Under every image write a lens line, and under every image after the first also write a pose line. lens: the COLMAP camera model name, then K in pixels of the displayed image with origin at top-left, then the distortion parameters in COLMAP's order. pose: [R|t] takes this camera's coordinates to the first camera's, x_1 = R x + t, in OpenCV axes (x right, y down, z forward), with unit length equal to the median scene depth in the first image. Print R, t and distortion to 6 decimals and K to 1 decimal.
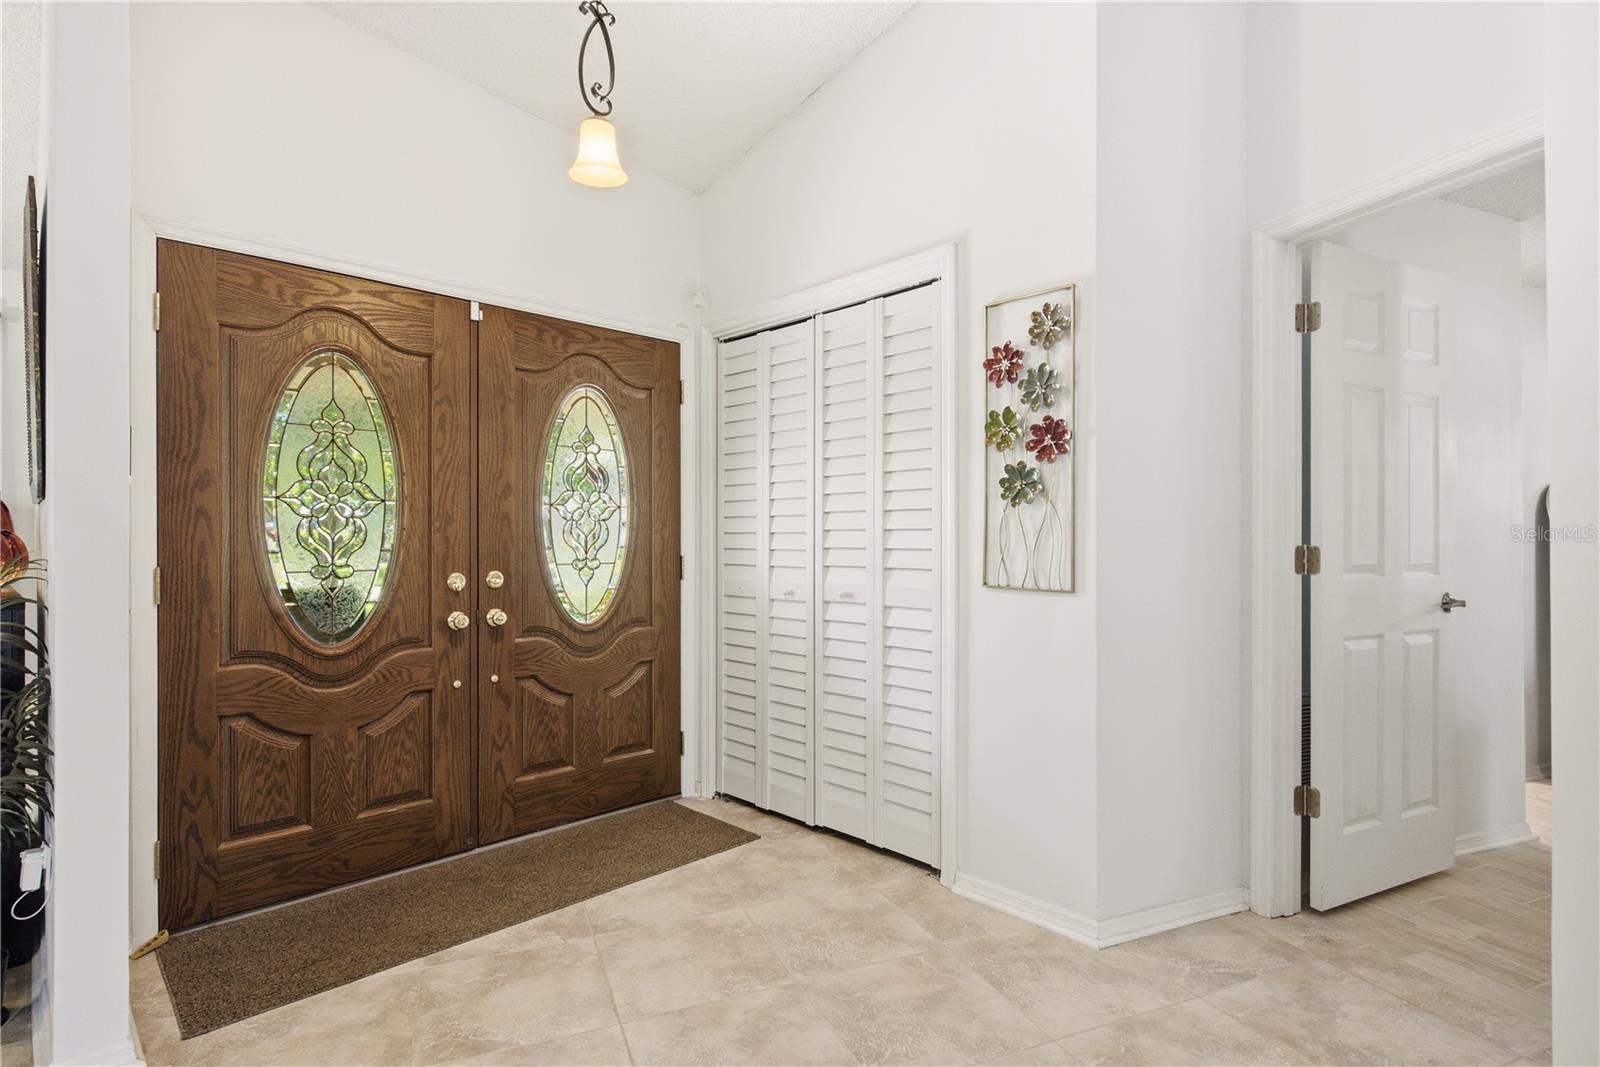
lens RADIAL K [[805.8, 0, 800.6], [0, 805.8, 539.7], [0, 0, 1]] dist [0.001871, -0.000830]
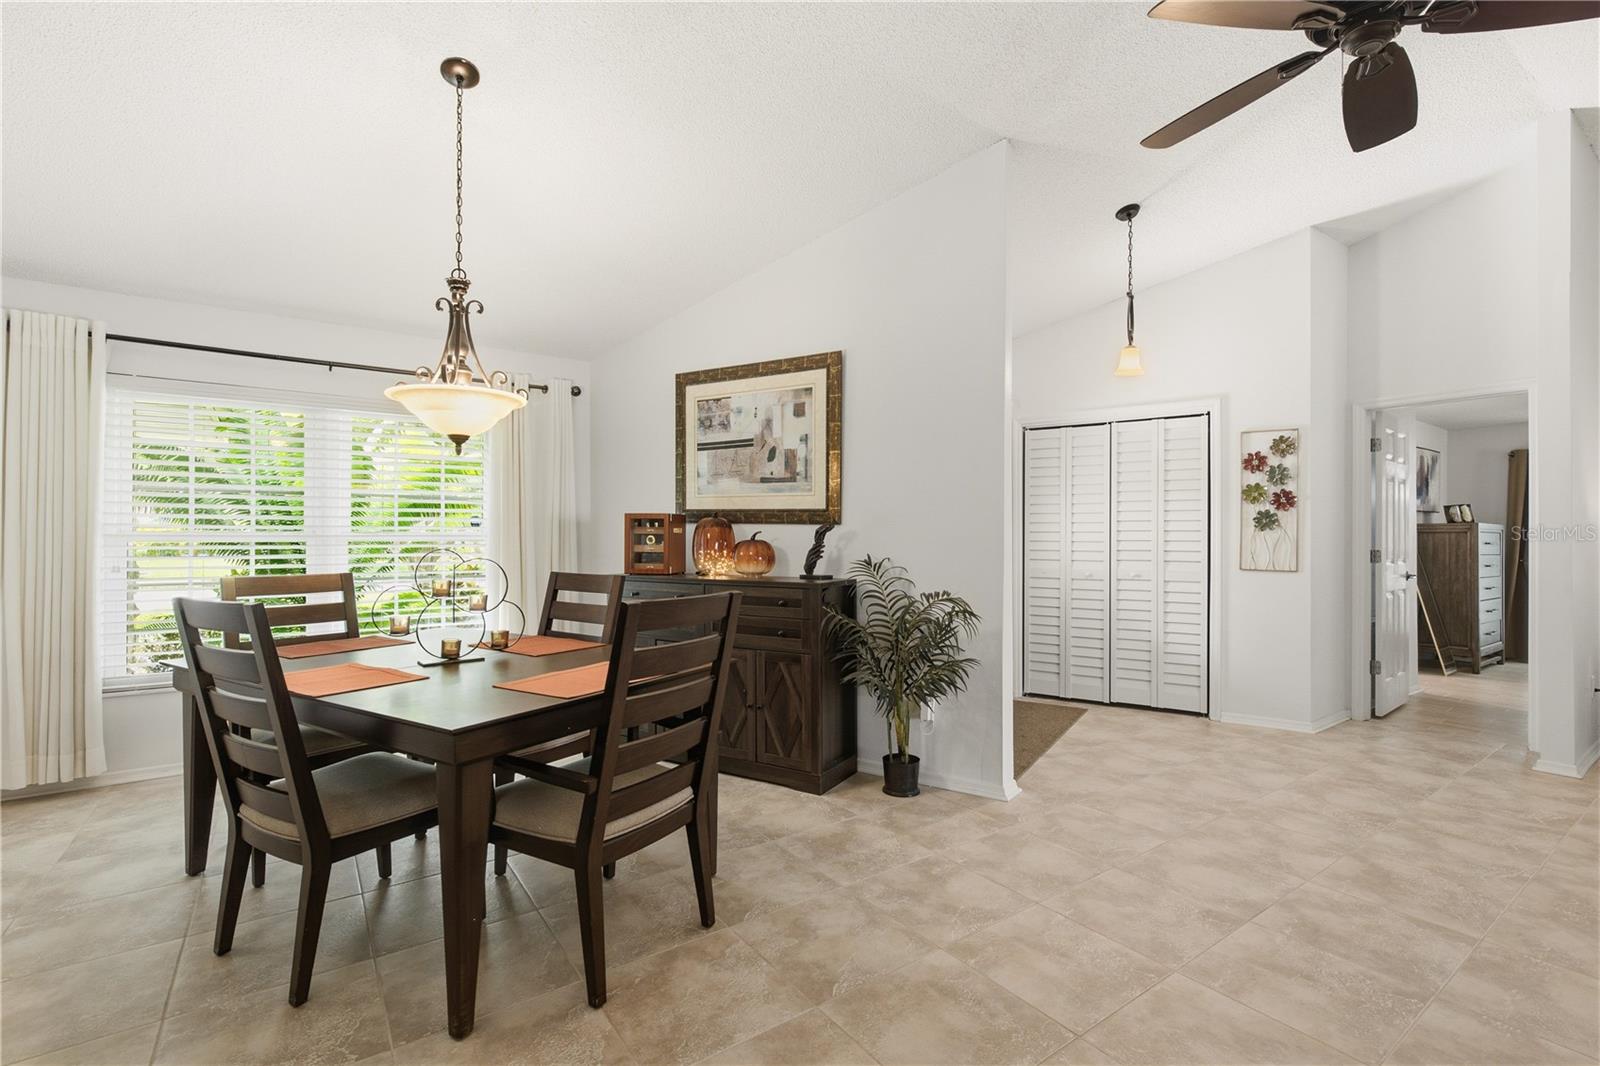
lens RADIAL K [[707.3, 0, 804.8], [0, 707.3, 535.8], [0, 0, 1]] dist [0.002127, 0.000127]
pose [[0.974218, 0.004713, 0.225559, -1.139833], [-0.004070, 0.999986, -0.003315, -0.015774], [-0.225572, 0.002311, 0.974224, -0.452880]]
